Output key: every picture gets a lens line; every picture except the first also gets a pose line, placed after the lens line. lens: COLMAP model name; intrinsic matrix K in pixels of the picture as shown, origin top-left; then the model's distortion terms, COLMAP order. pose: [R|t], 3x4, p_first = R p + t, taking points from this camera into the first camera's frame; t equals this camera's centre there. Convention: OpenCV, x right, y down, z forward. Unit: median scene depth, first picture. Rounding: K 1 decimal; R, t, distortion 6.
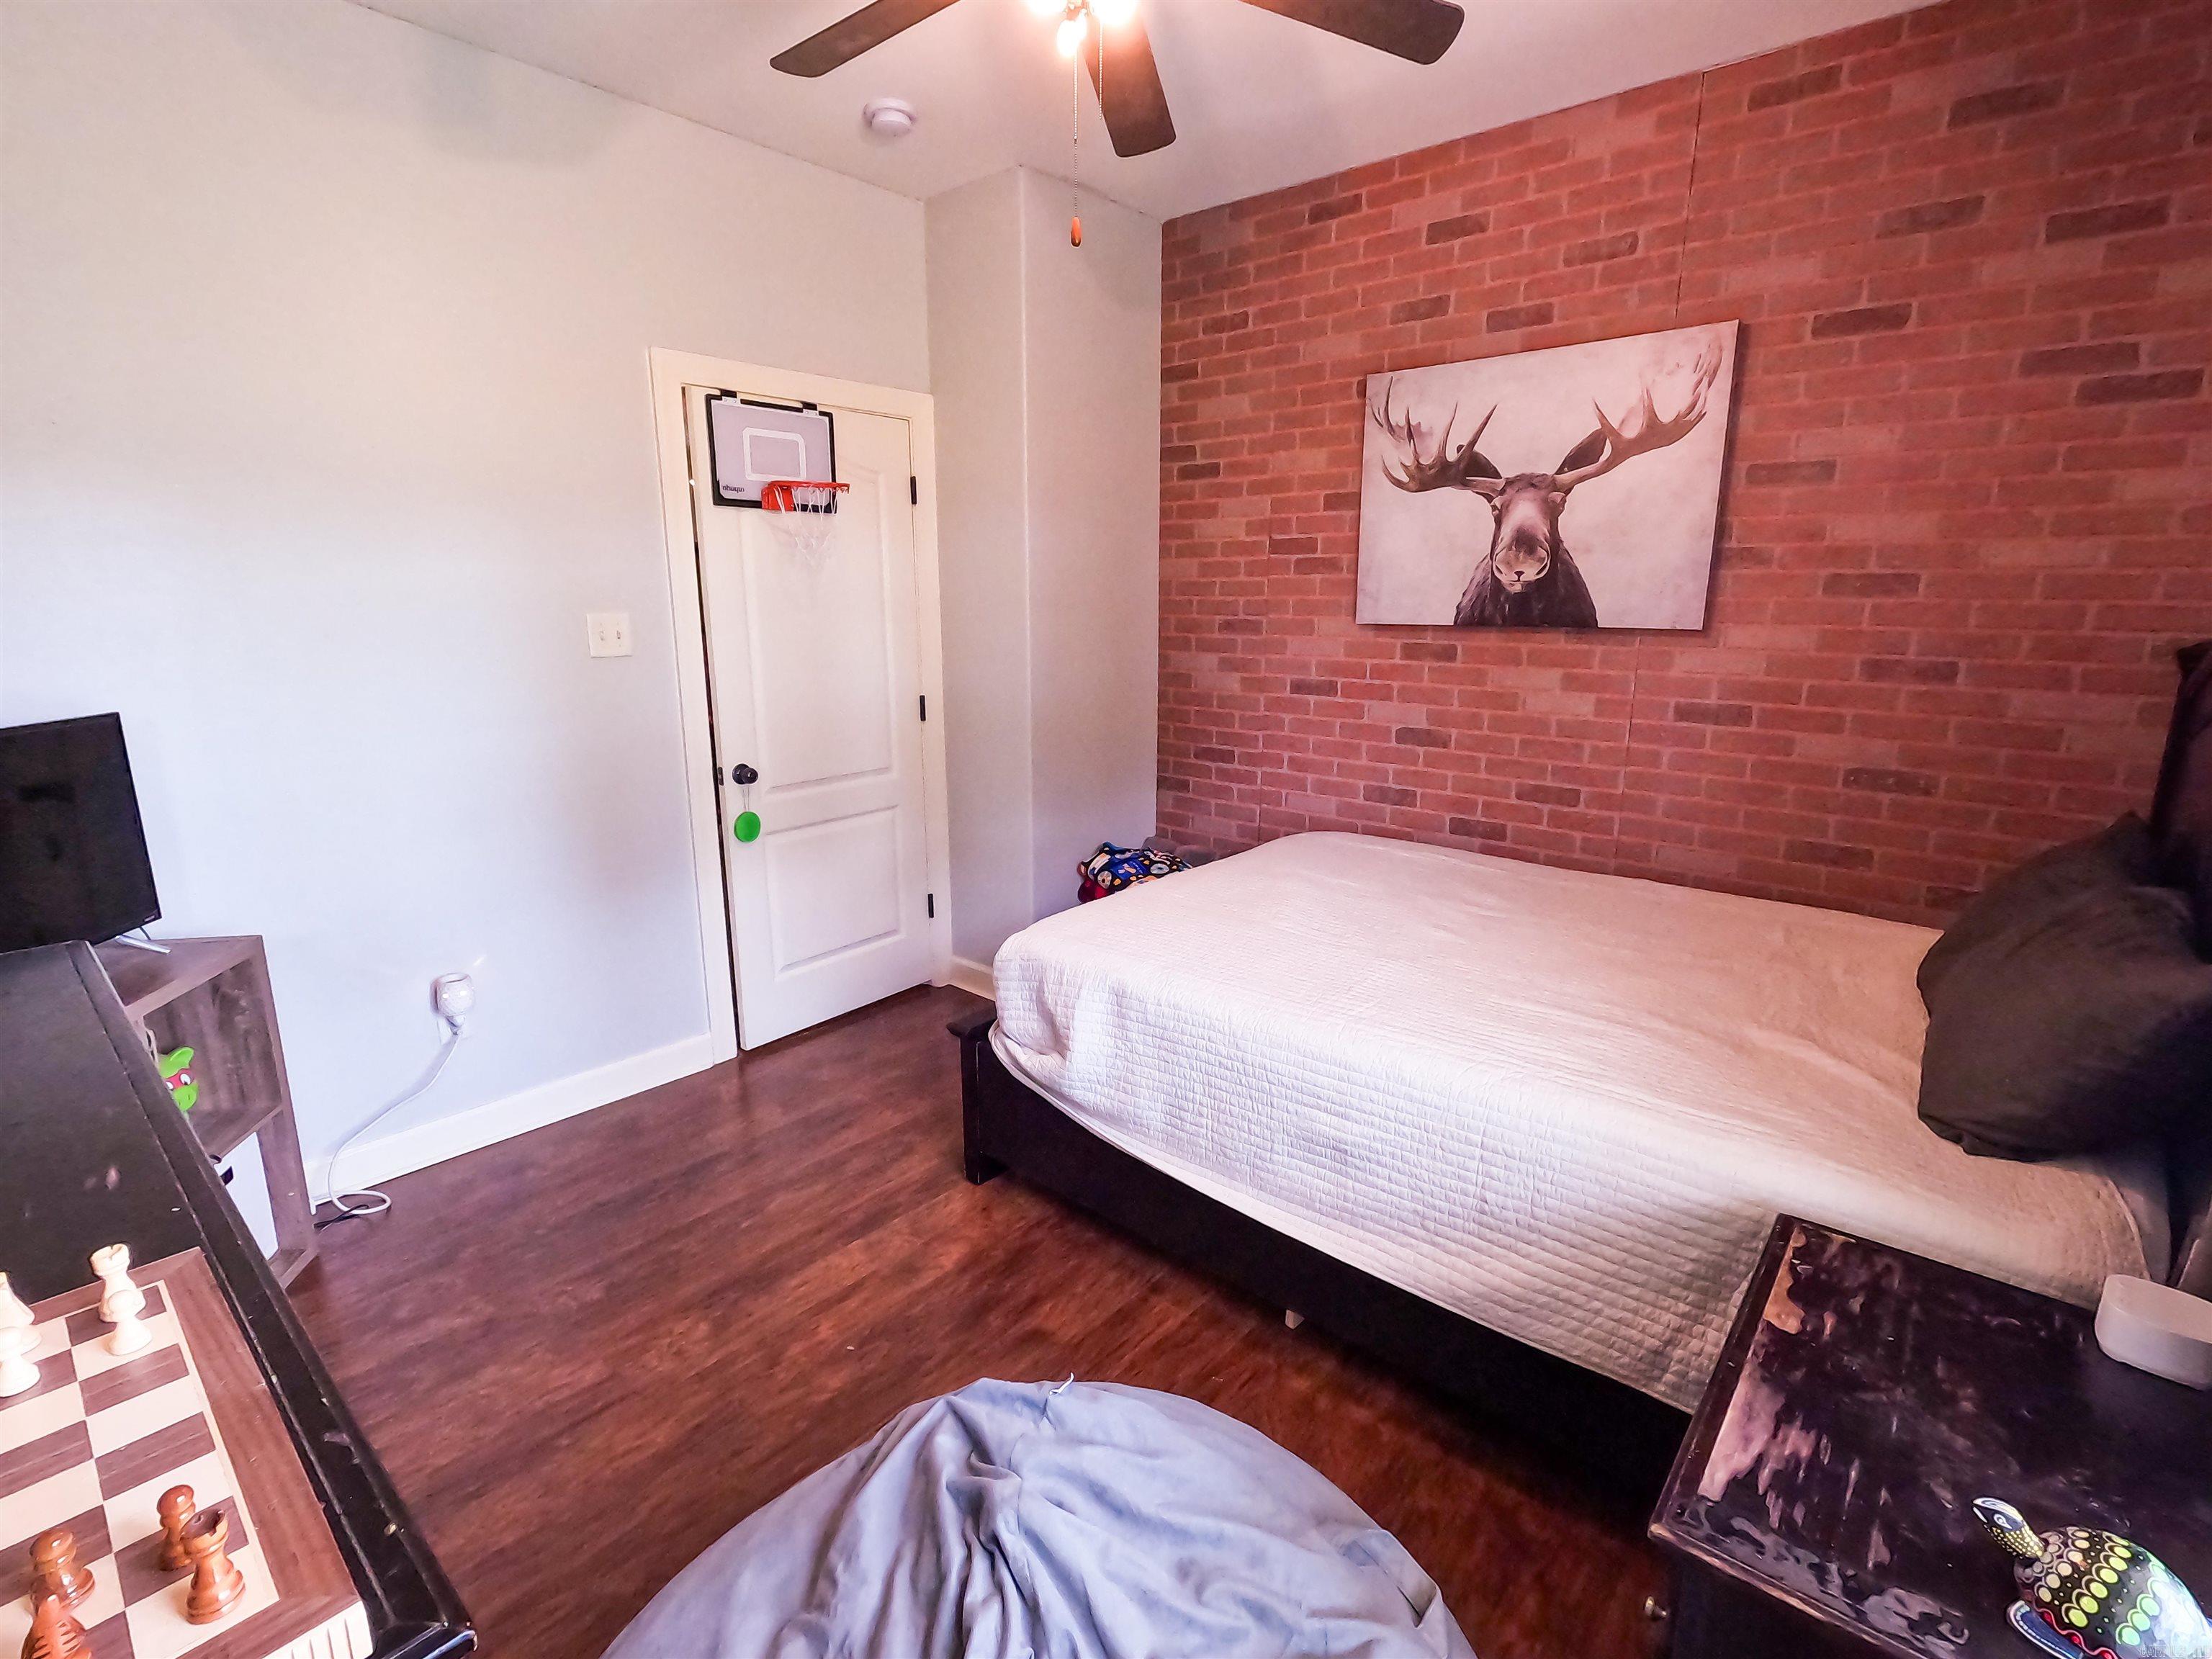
lens RADIAL K [[1059.3, 0, 1103.5], [0, 1059.3, 827.8], [0, 0, 1]] dist [-0.003479, 0.001337]
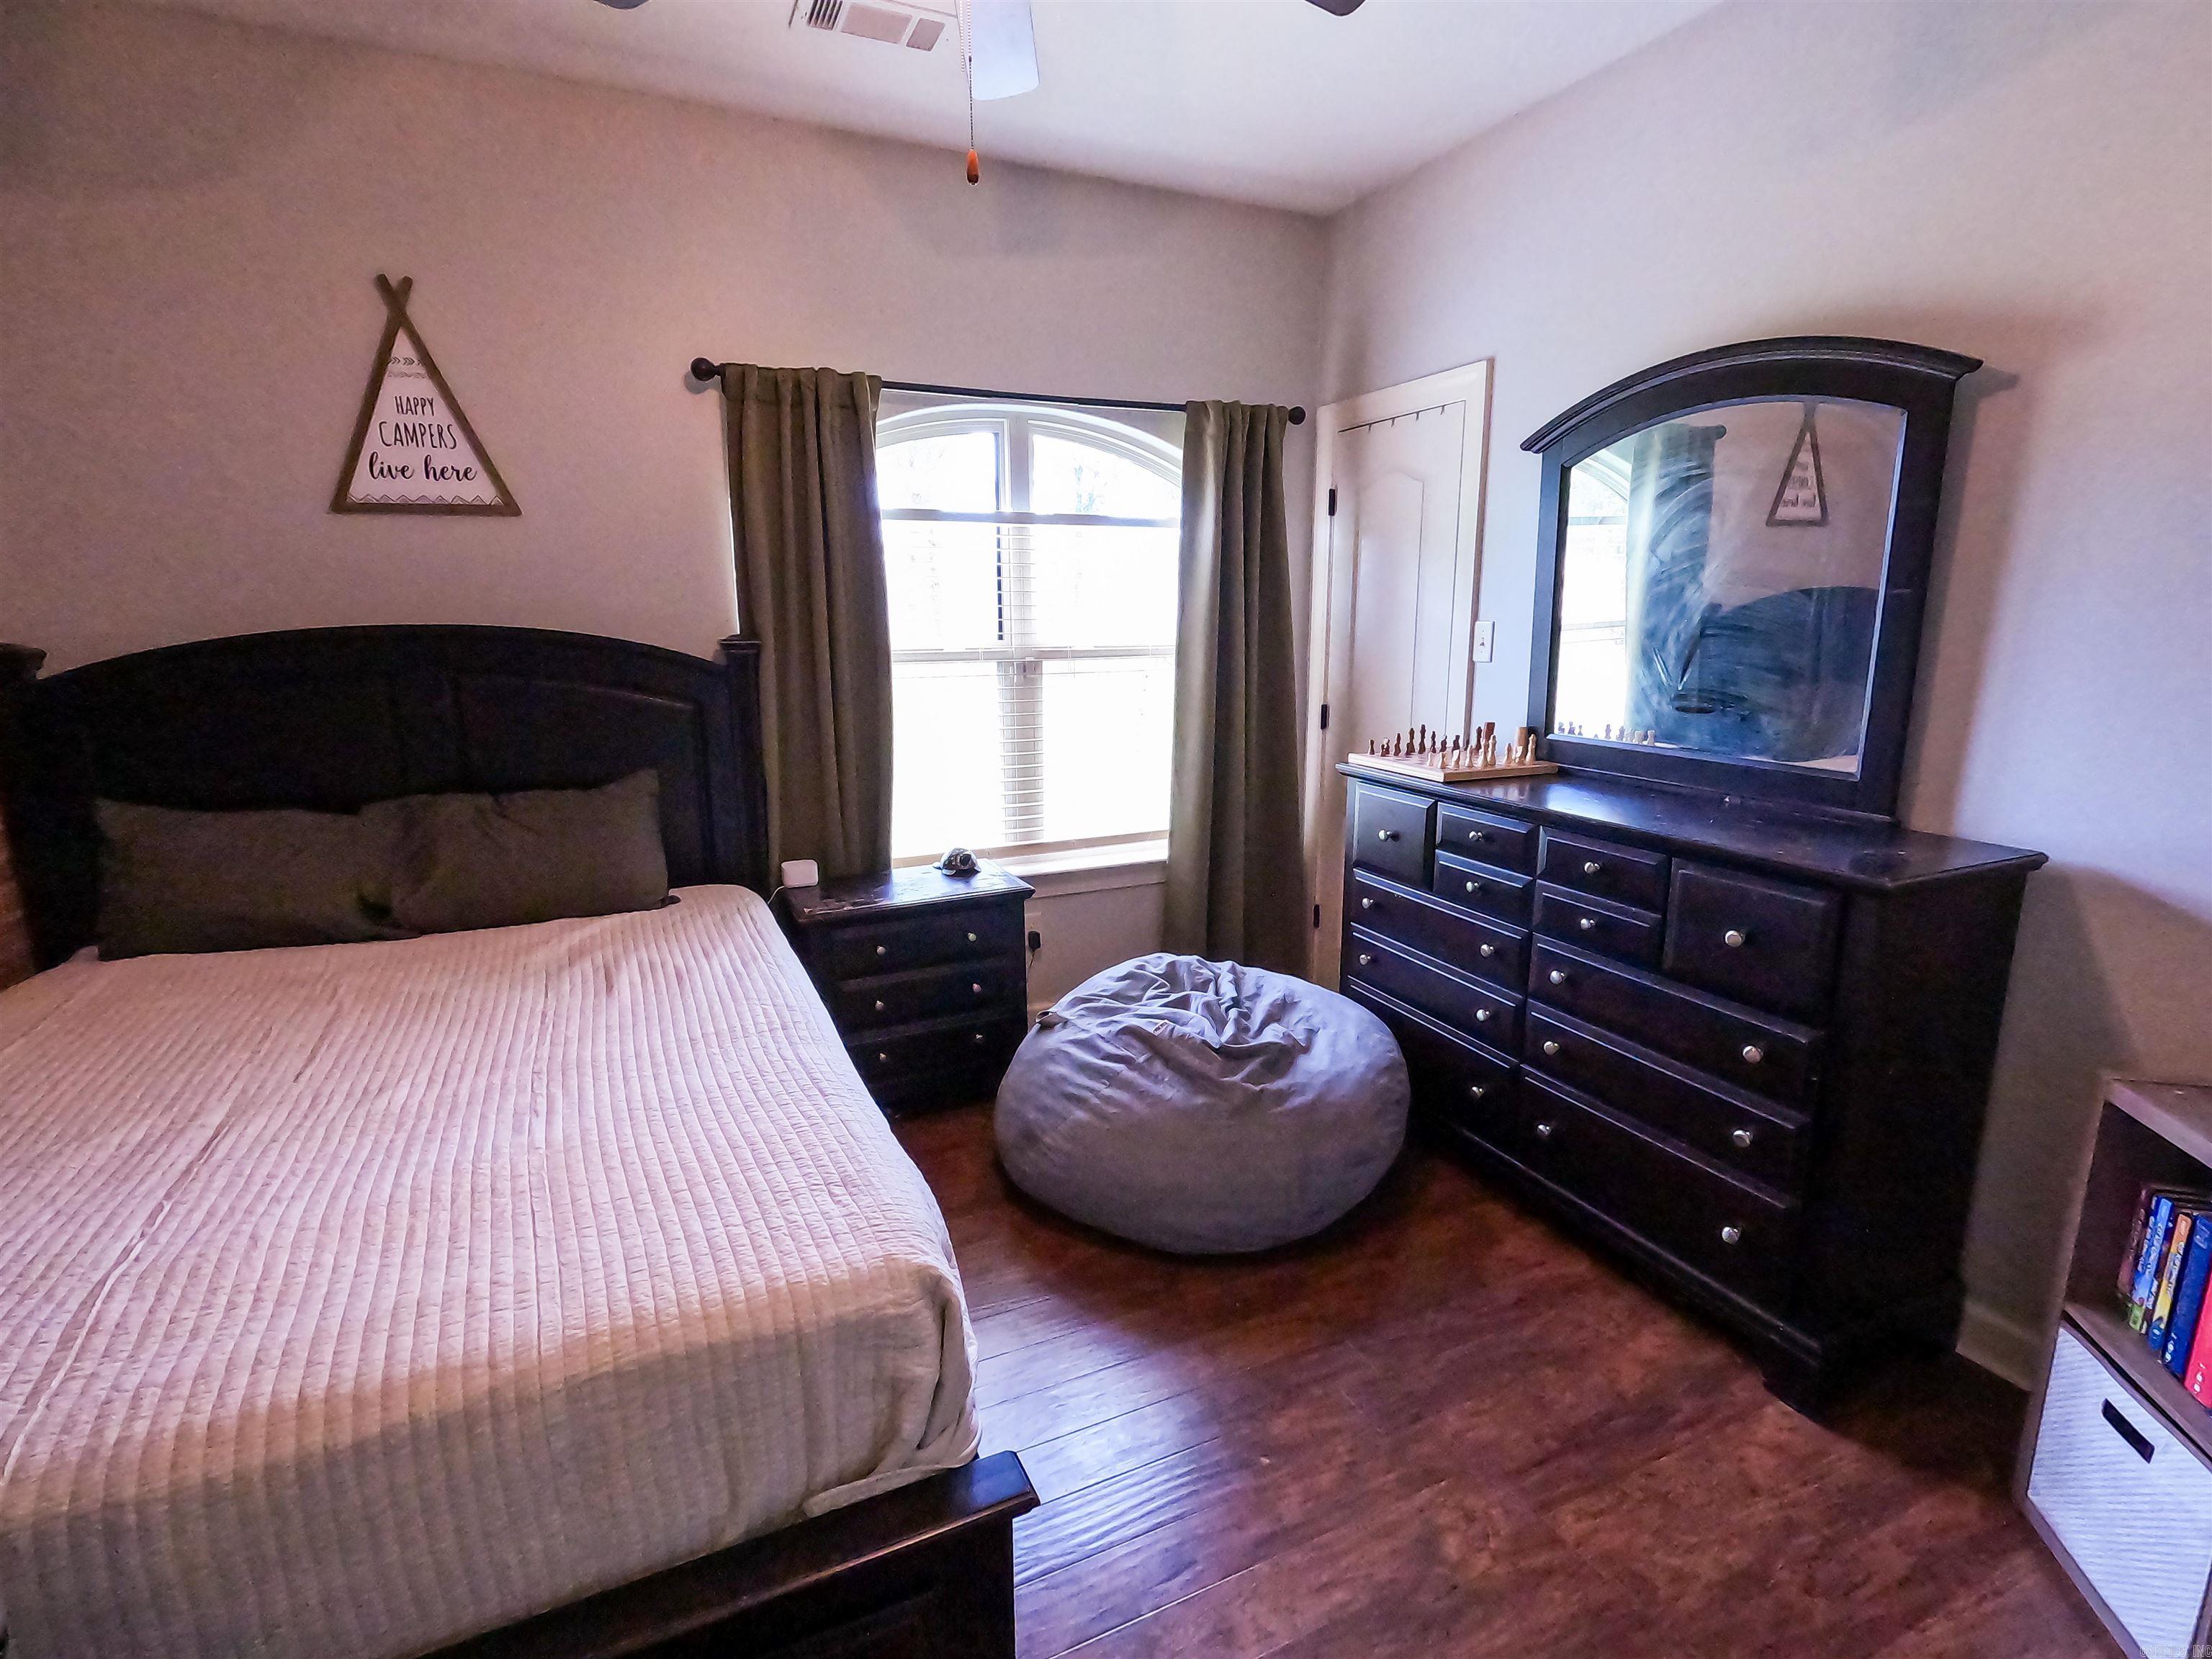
lens RADIAL K [[1059.3, 0, 1110.8], [0, 1059.3, 829.6], [0, 0, 1]] dist [-0.003479, 0.001337]
pose [[-0.917659, -0.083421, 0.388514, -0.424126], [0.091877, 0.906680, 0.411692, -0.356161], [-0.386601, 0.413488, -0.824359, 1.578735]]
